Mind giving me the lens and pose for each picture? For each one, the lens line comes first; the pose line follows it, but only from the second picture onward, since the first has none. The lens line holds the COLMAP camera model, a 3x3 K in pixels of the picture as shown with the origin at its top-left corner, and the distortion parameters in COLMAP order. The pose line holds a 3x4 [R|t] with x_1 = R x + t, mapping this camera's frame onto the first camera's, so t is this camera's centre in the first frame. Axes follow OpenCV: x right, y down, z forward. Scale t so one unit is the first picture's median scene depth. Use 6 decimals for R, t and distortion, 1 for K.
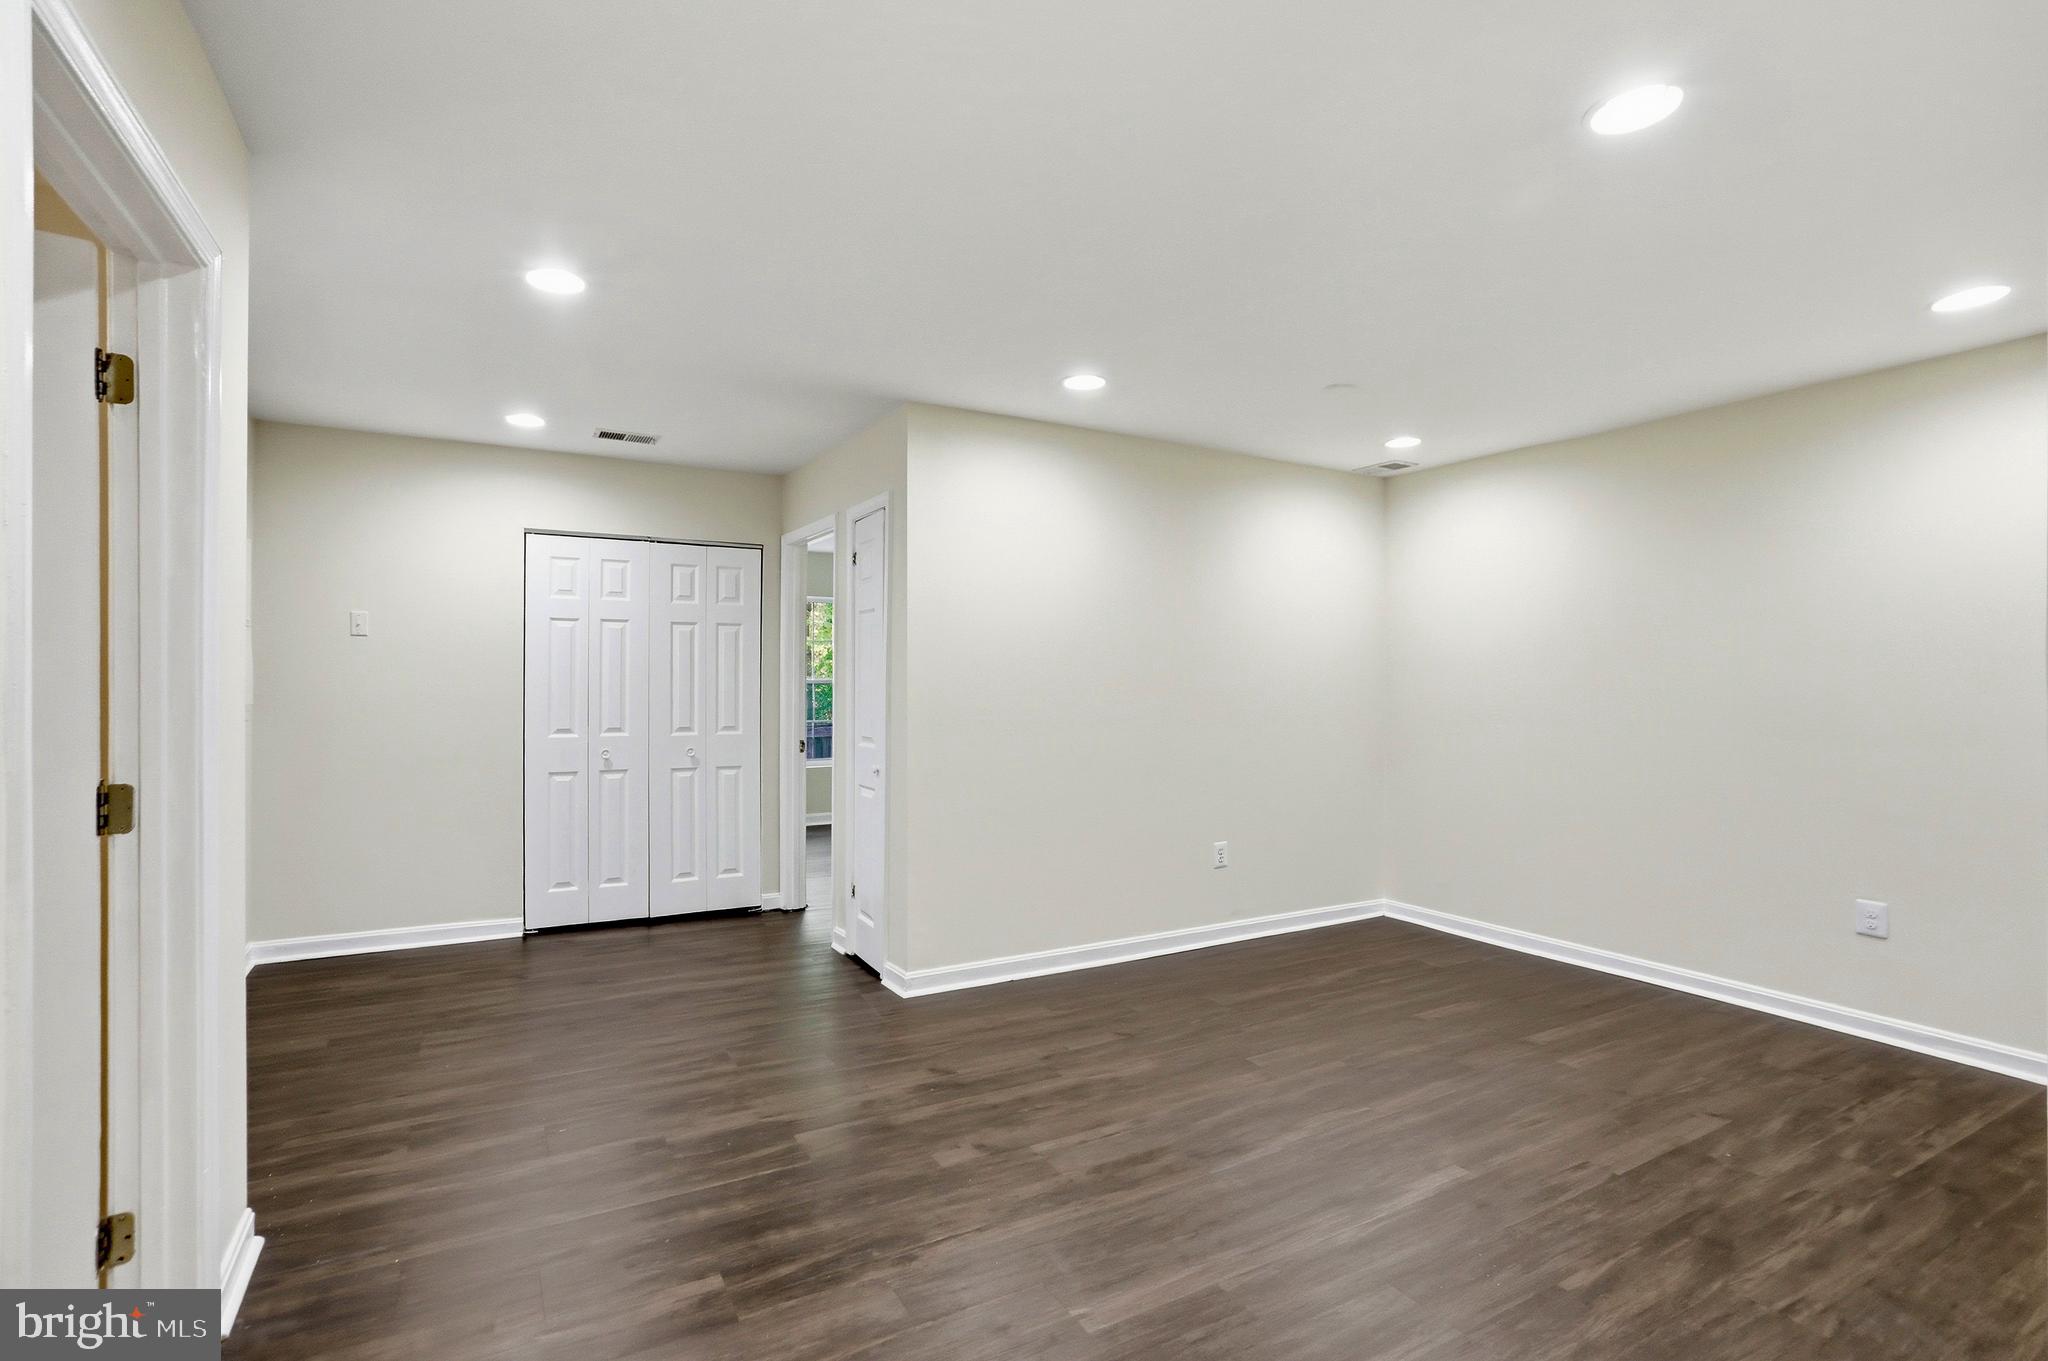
lens RADIAL K [[1007.8, 0, 1024.0], [0, 1007.8, 680.5], [0, 0, 1]] dist [-0.000786, 0.014009]
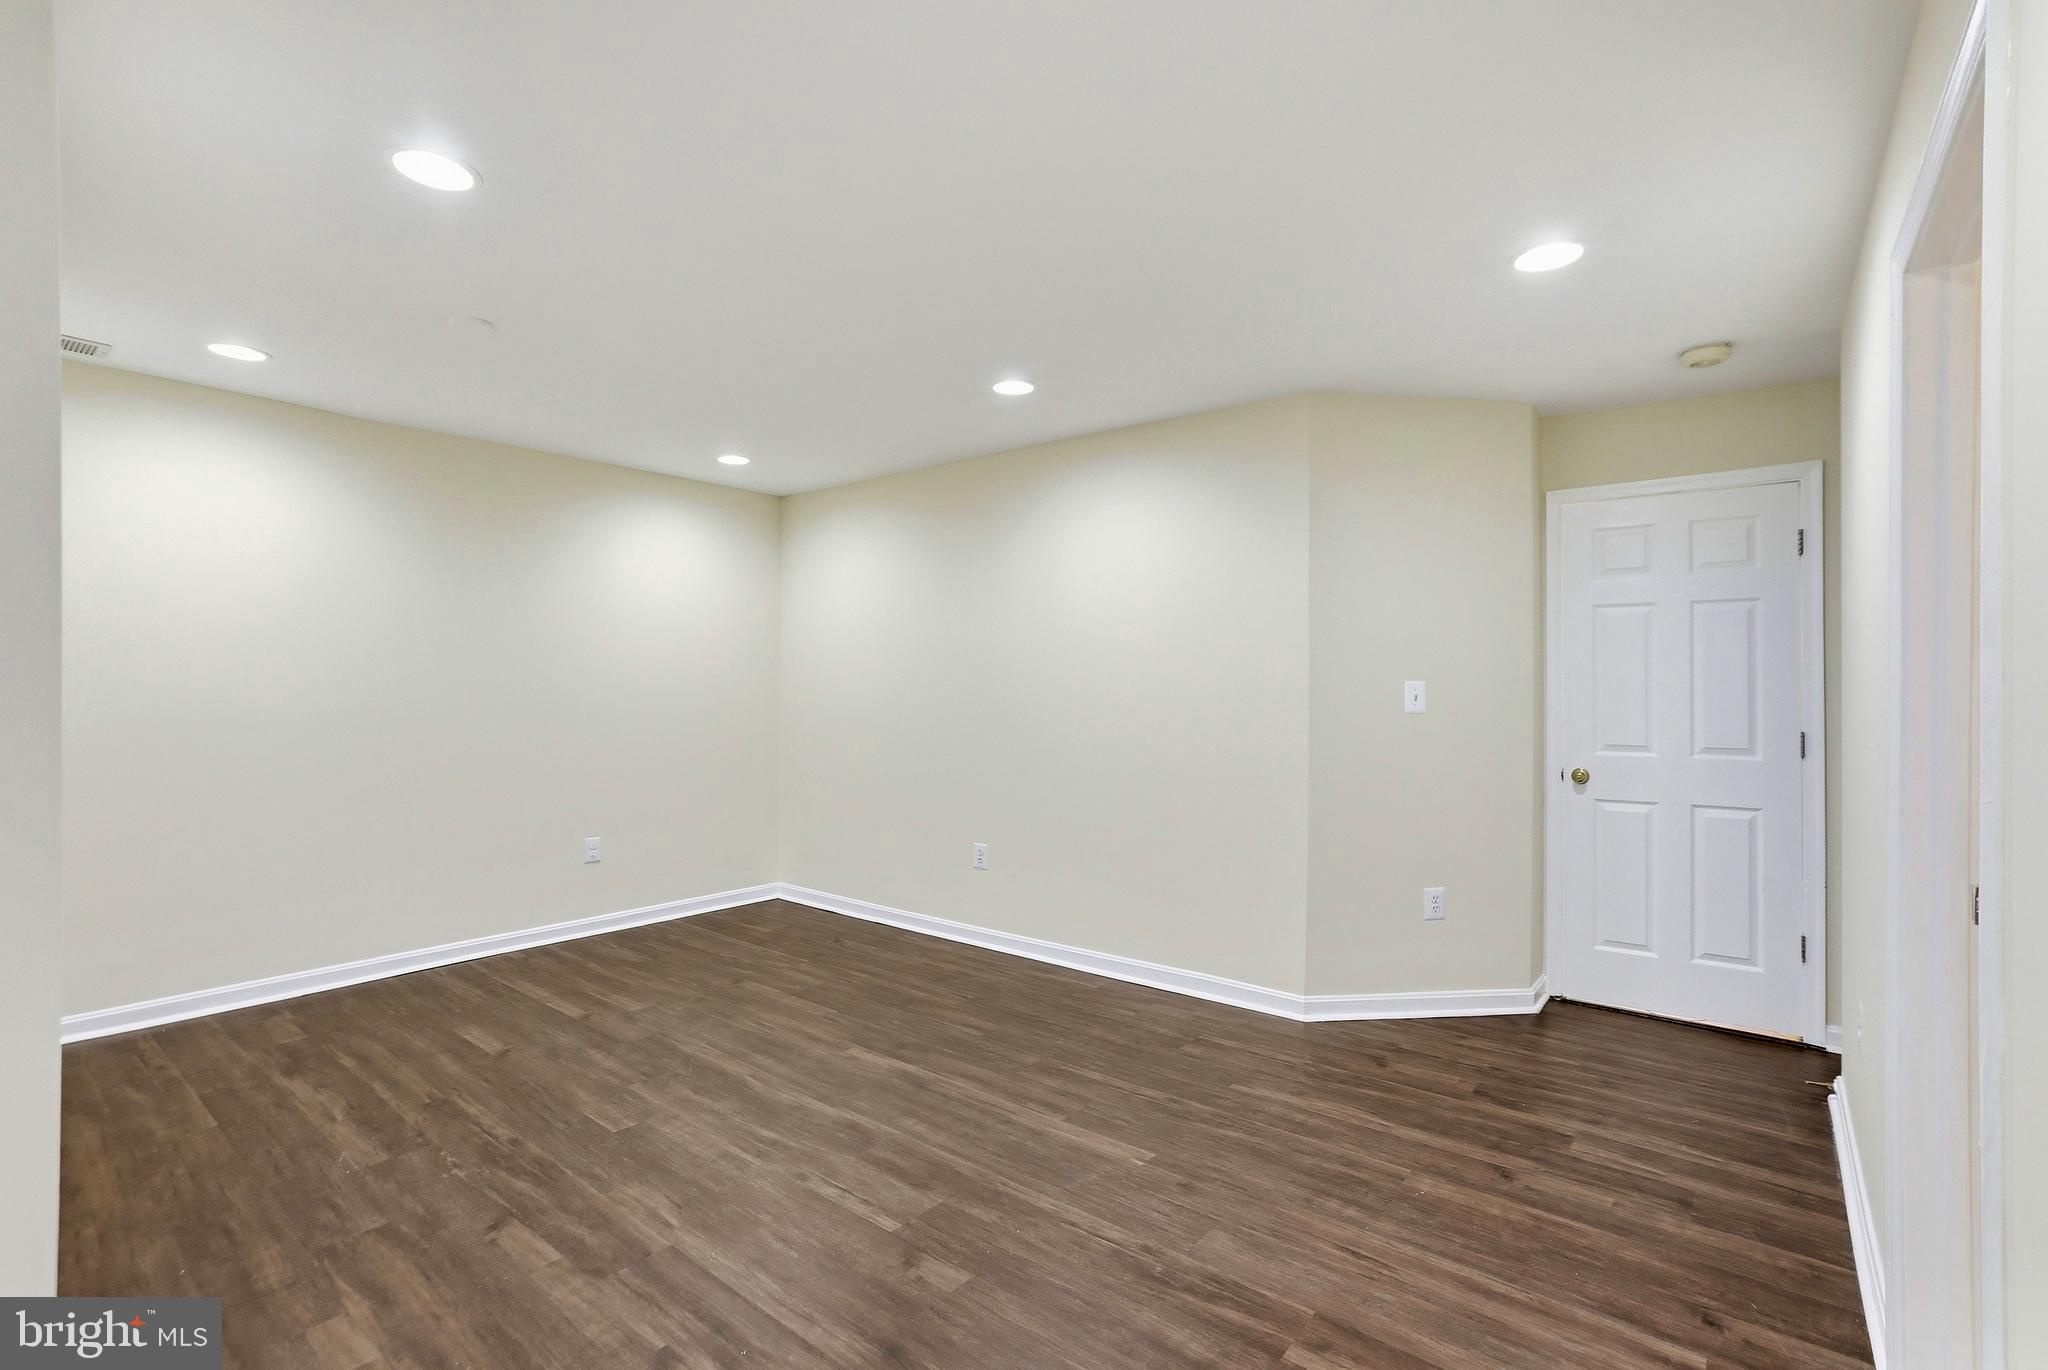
lens RADIAL K [[948.0, 0, 1027.2], [0, 948.0, 680.0], [0, 0, 1]] dist [-0.056749, 0.037804]
pose [[-0.381188, 0.004590, 0.924486, -0.749951], [-0.009837, 0.999911, -0.009021, 0.005159], [-0.924445, -0.012532, -0.381109, 1.178123]]
